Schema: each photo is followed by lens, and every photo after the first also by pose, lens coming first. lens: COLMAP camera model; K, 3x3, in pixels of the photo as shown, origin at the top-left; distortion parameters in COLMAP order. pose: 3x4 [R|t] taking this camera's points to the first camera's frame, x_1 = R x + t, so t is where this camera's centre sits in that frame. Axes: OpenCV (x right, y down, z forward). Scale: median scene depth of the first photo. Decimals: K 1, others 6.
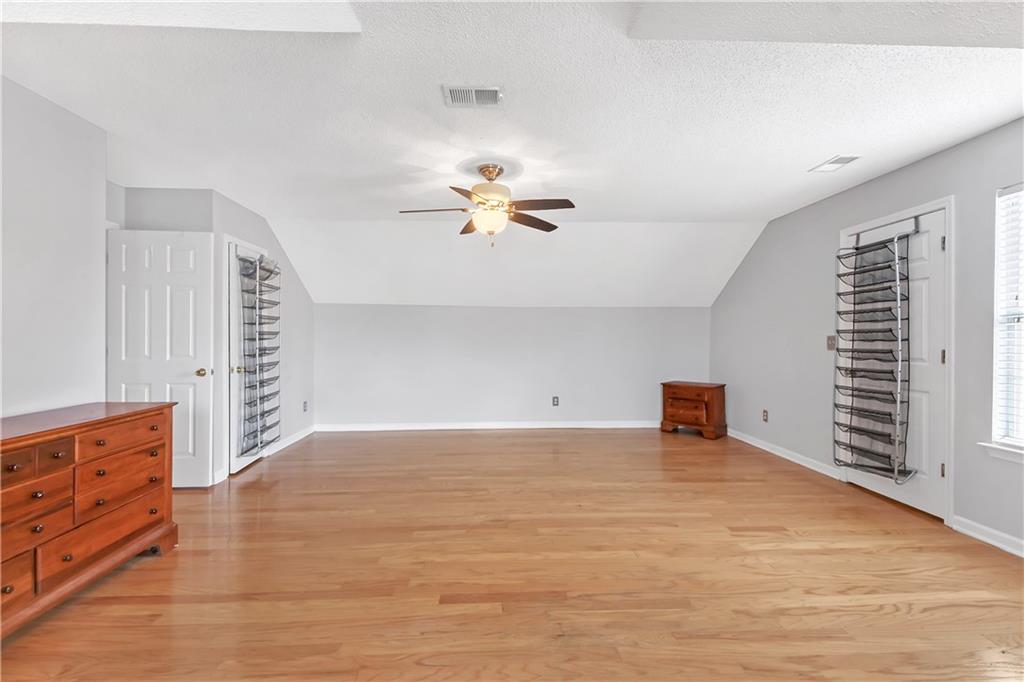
lens RADIAL K [[457.0, 0, 512.6], [0, 457.0, 340.3], [0, 0, 1]] dist [0.000381, -0.000021]
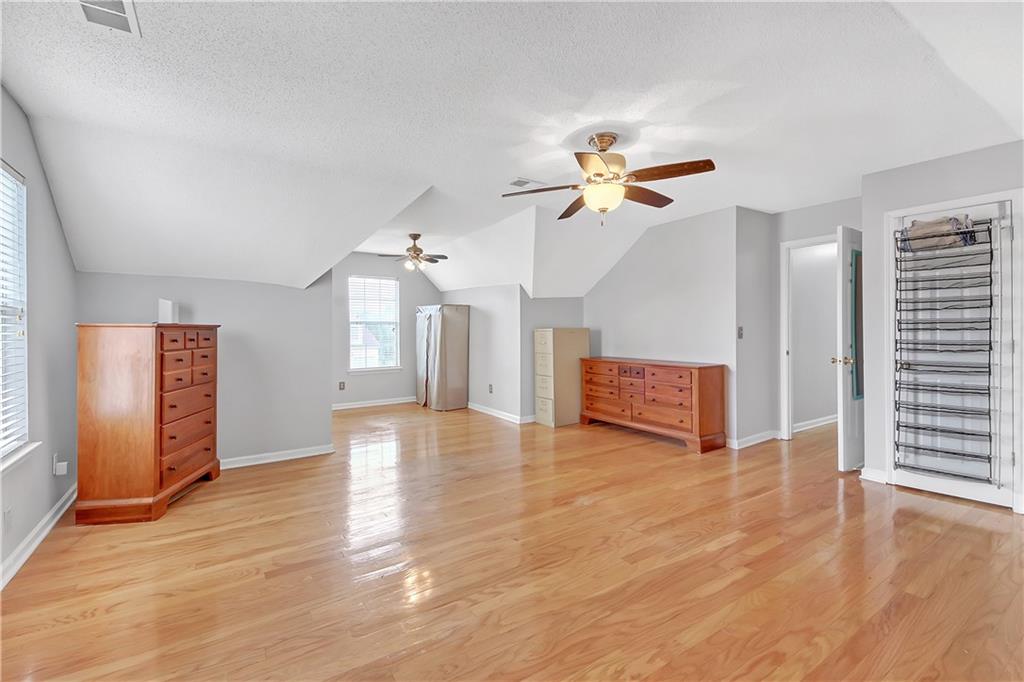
lens RADIAL K [[457.0, 0, 516.8], [0, 457.0, 331.5], [0, 0, 1]] dist [0.000381, -0.000021]
pose [[-0.868938, 0.010537, -0.494809, 0.654202], [0.006470, 0.999930, 0.009932, -0.016917], [0.494879, 0.005429, -0.868945, 2.056344]]
